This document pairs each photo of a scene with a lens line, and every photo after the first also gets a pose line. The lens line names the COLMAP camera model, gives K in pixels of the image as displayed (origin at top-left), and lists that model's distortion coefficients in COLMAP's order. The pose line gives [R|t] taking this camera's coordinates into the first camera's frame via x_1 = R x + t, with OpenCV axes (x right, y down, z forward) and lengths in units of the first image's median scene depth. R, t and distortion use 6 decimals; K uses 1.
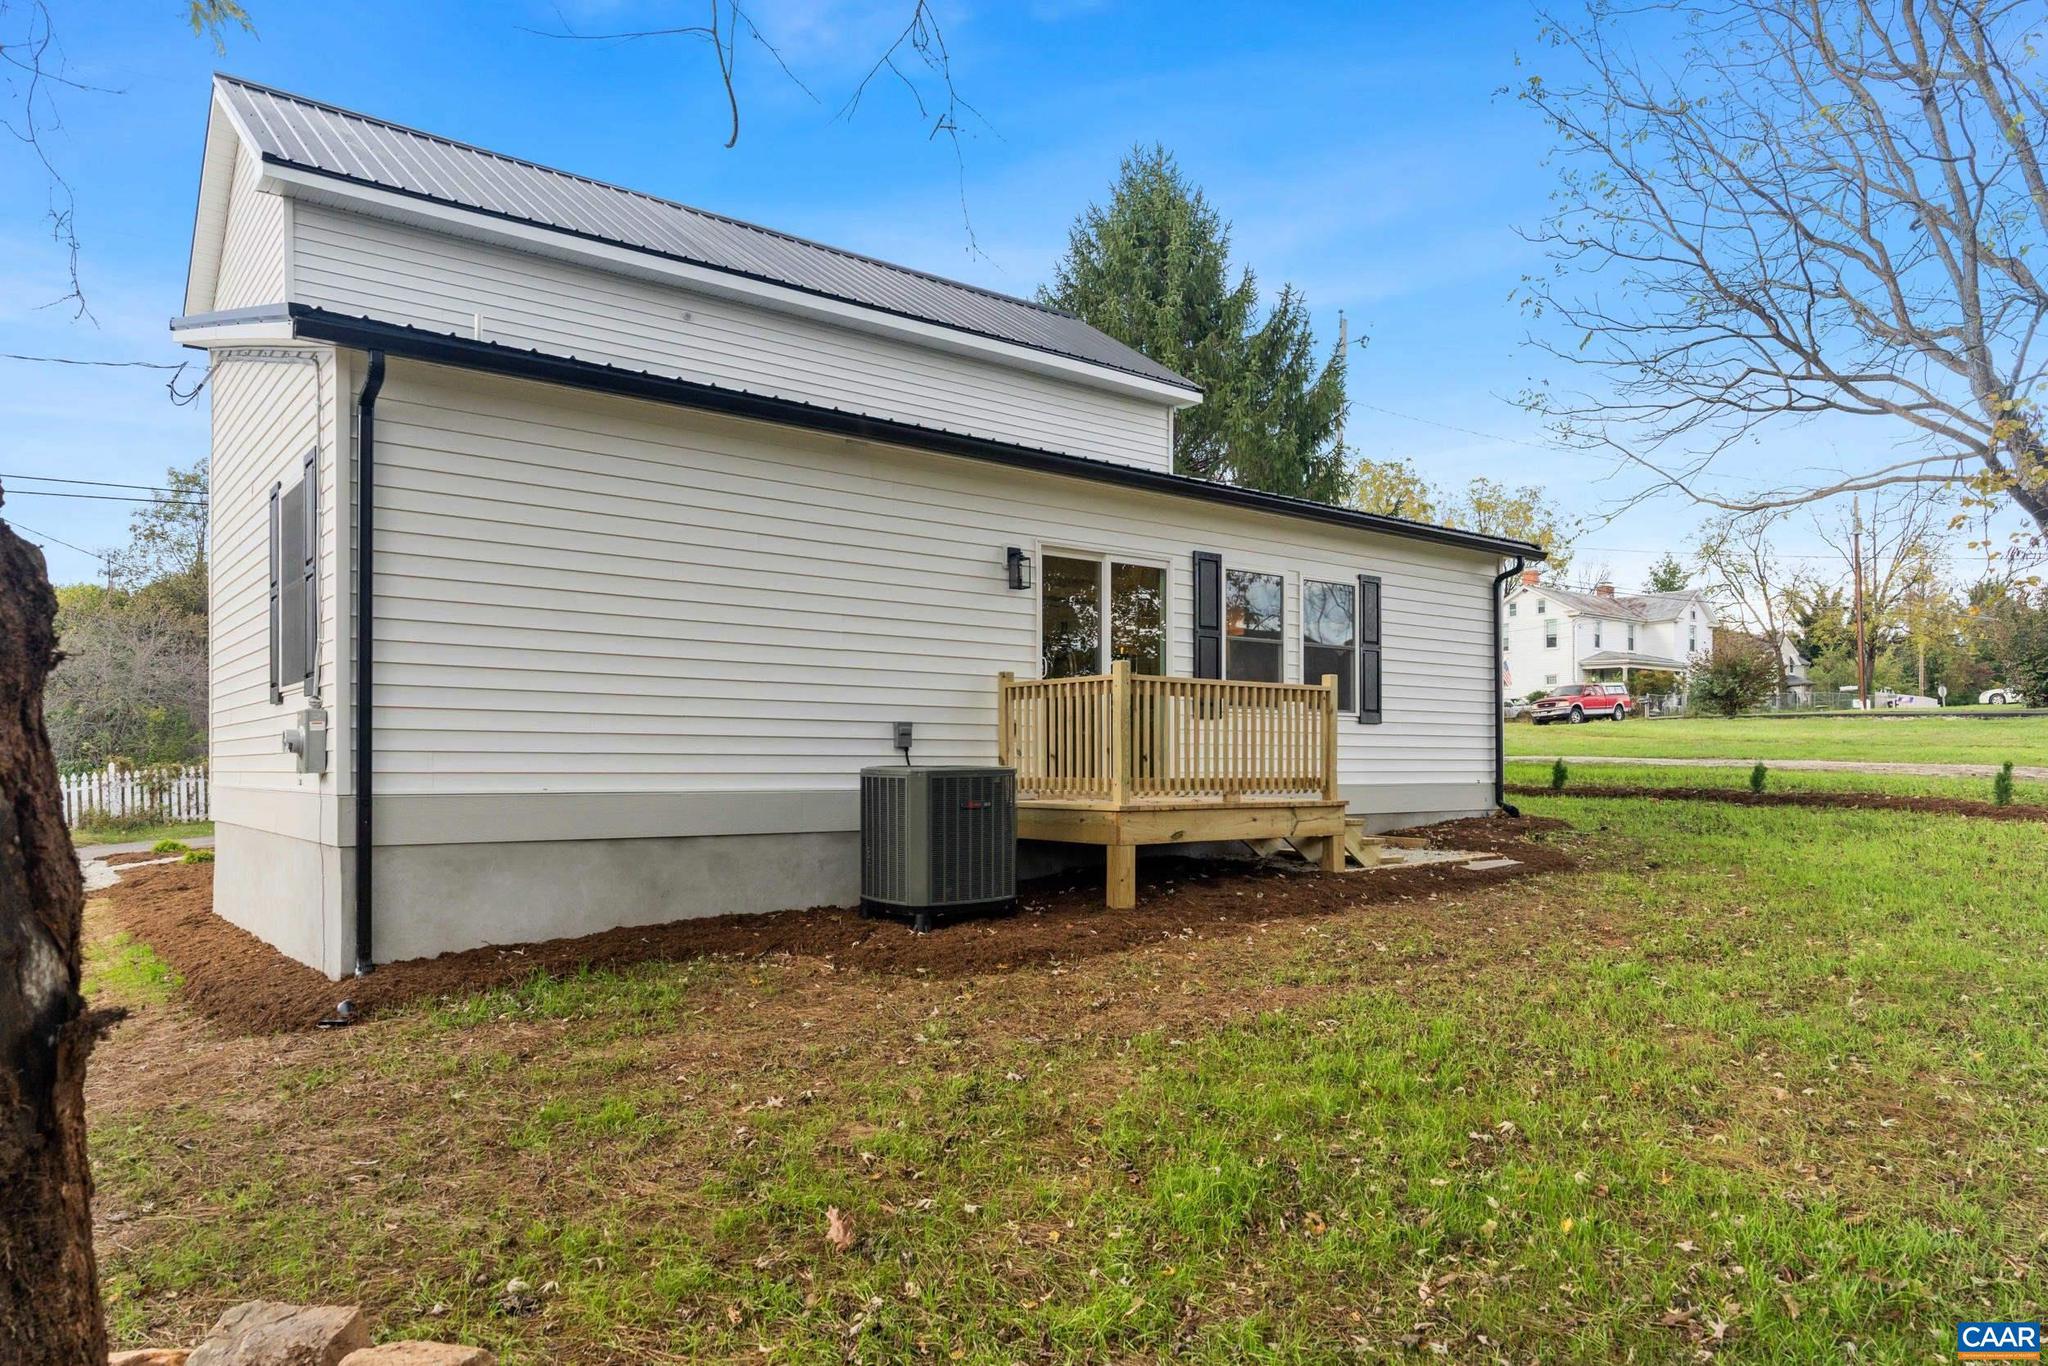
lens RADIAL K [[1370.2, 0, 1026.0], [0, 1370.2, 766.6], [0, 0, 1]] dist [0.000312, 0.000803]
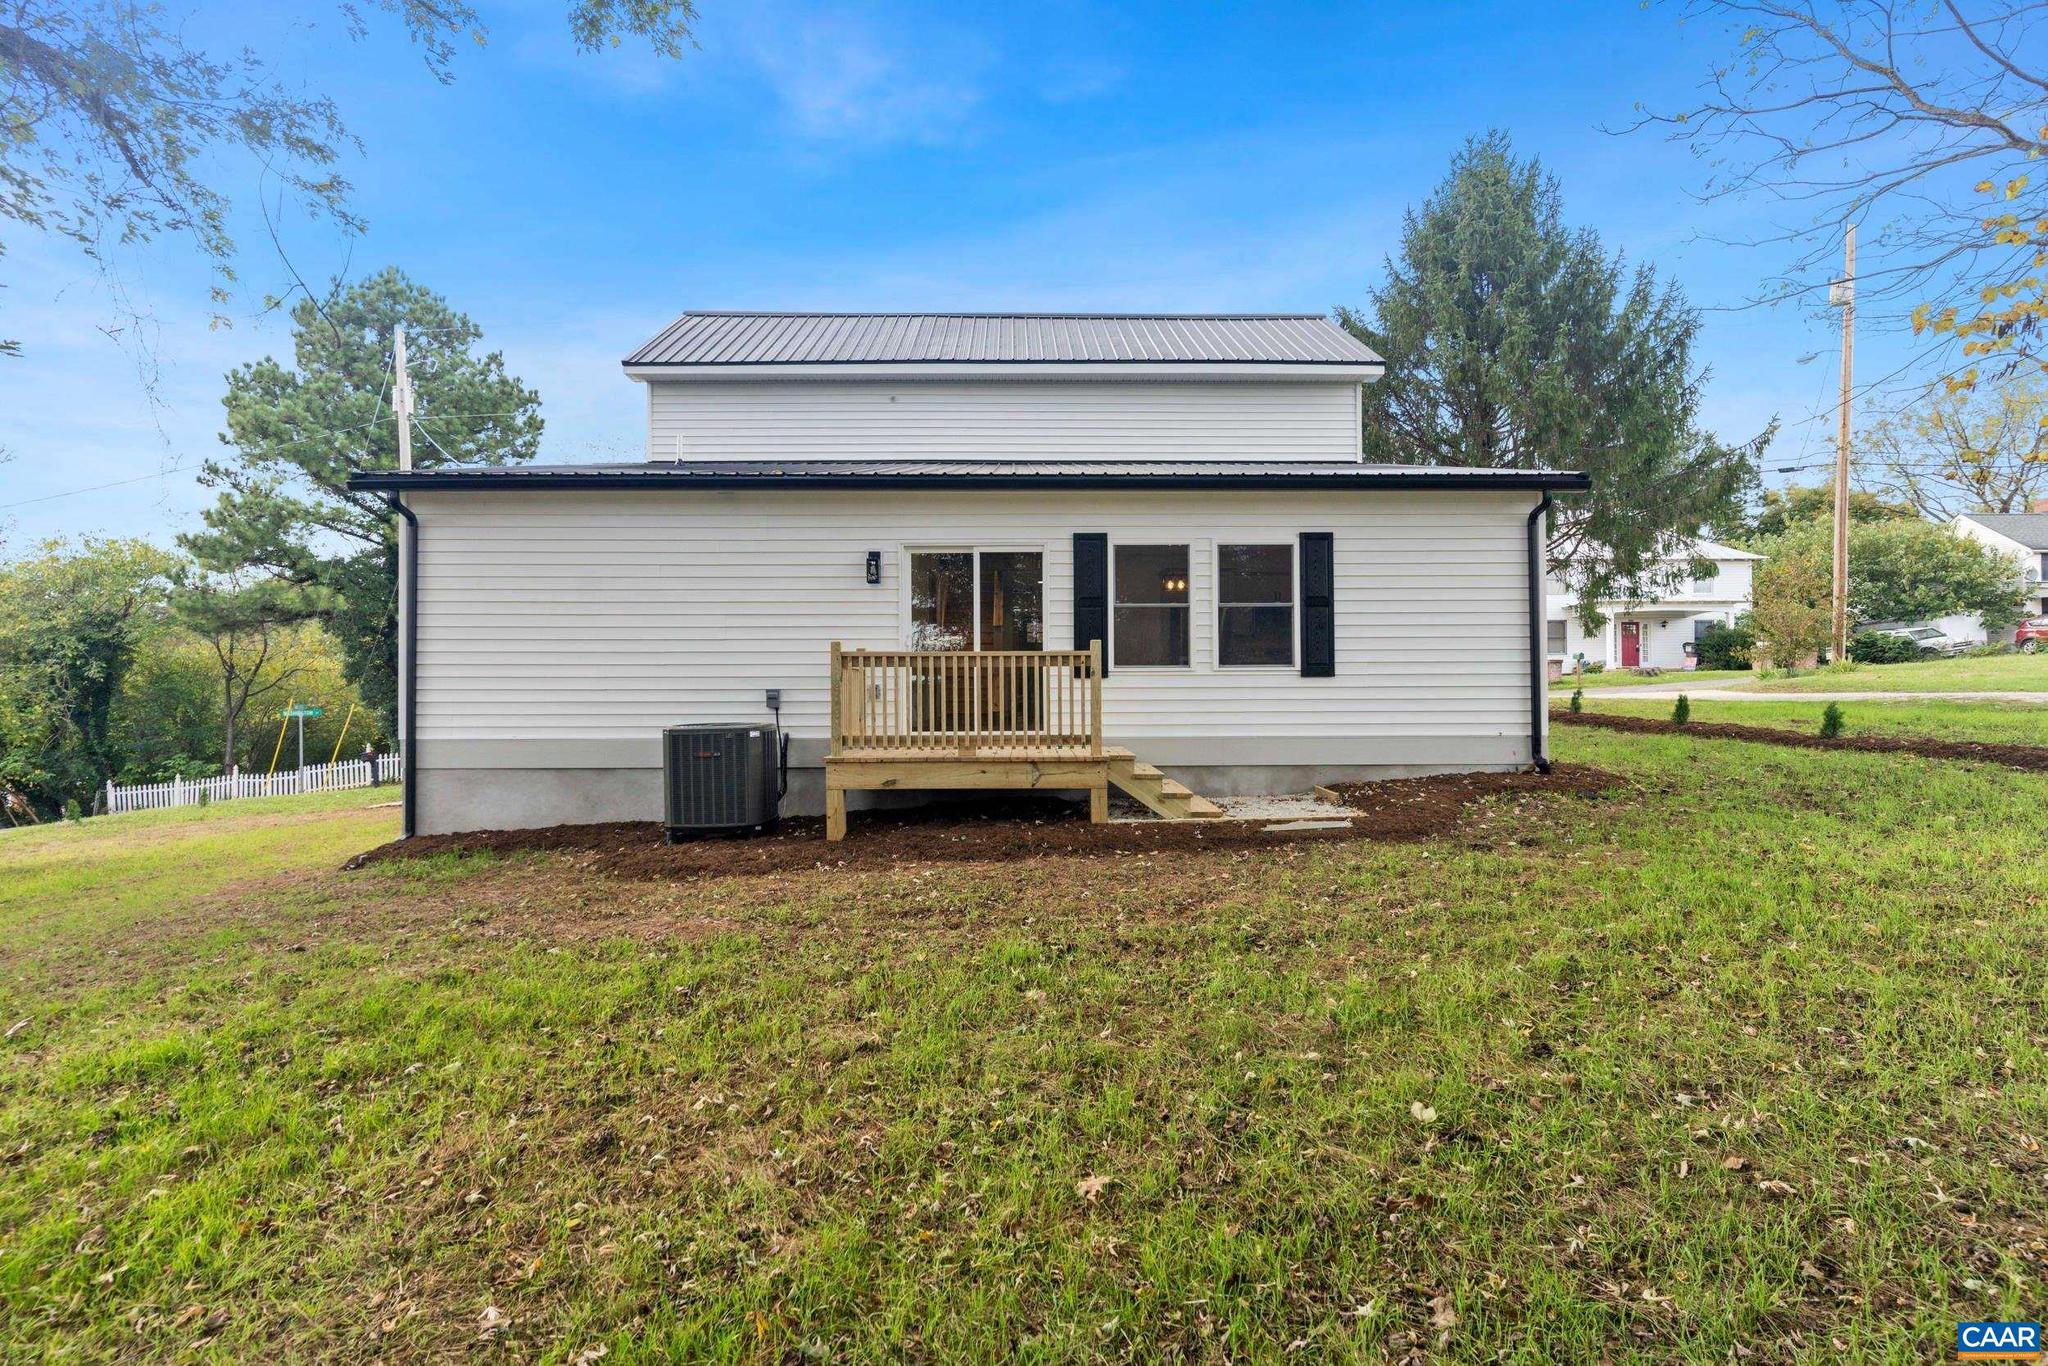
lens RADIAL K [[992.9, 0, 1012.1], [0, 992.9, 689.7], [0, 0, 1]] dist [-0.001447, 0.002140]
pose [[0.783432, -0.005984, -0.621449, 0.609652], [0.005890, 0.999980, -0.002203, -0.024307], [0.621450, -0.001934, 0.783452, 0.315738]]
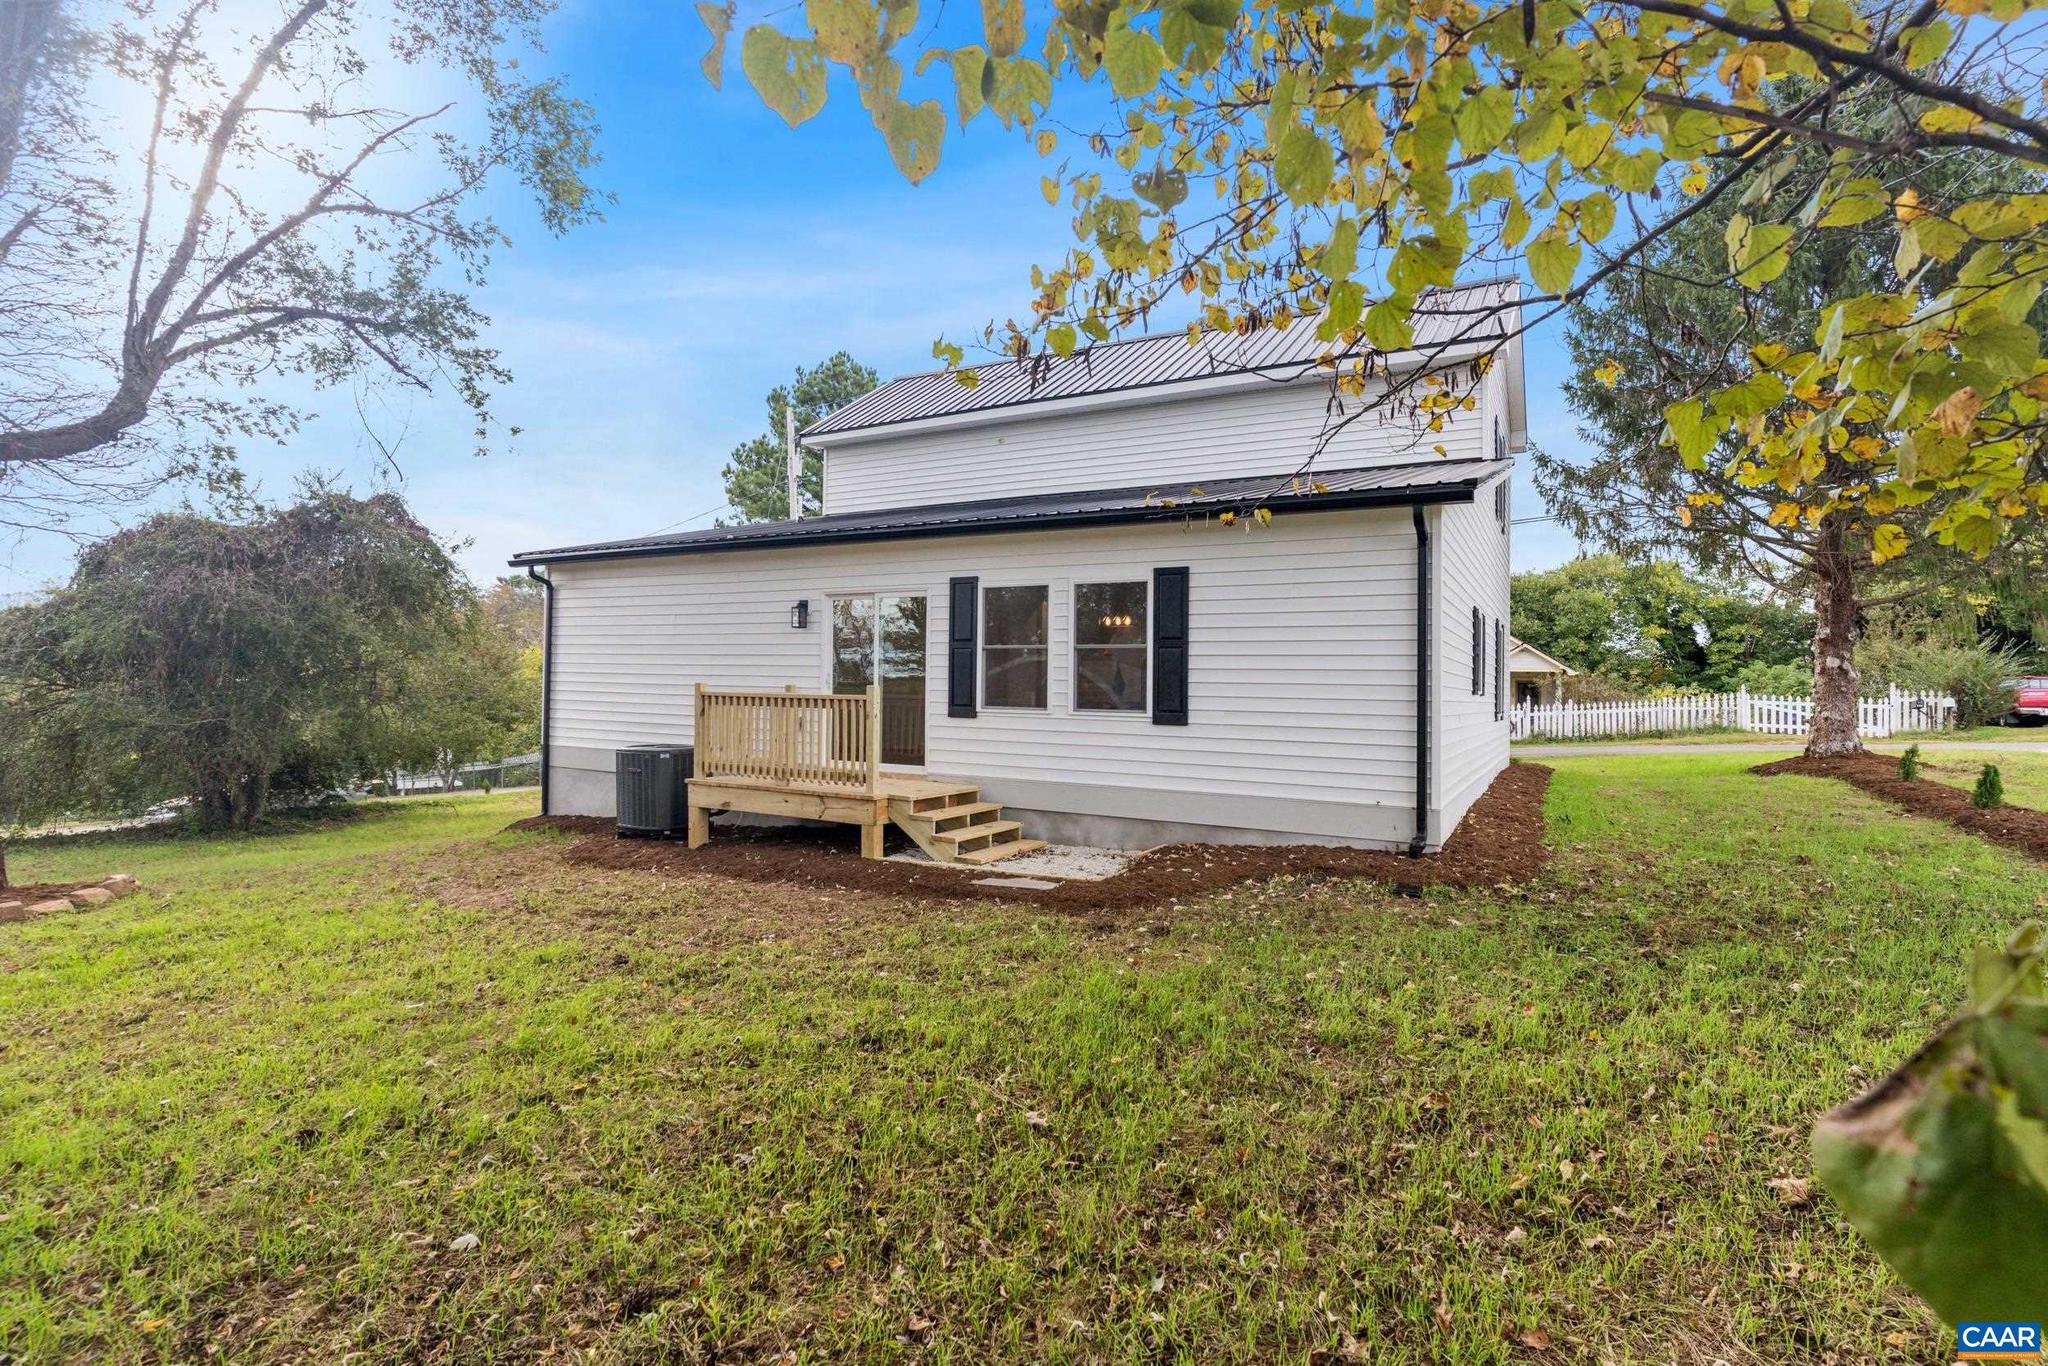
lens RADIAL K [[992.9, 0, 1012.1], [0, 992.9, 689.7], [0, 0, 1]] dist [-0.001447, 0.002140]
pose [[0.363863, 0.005337, -0.931437, 0.965680], [-0.018126, 0.999835, -0.001352, -0.059772], [0.931276, 0.017375, 0.363900, 0.743450]]
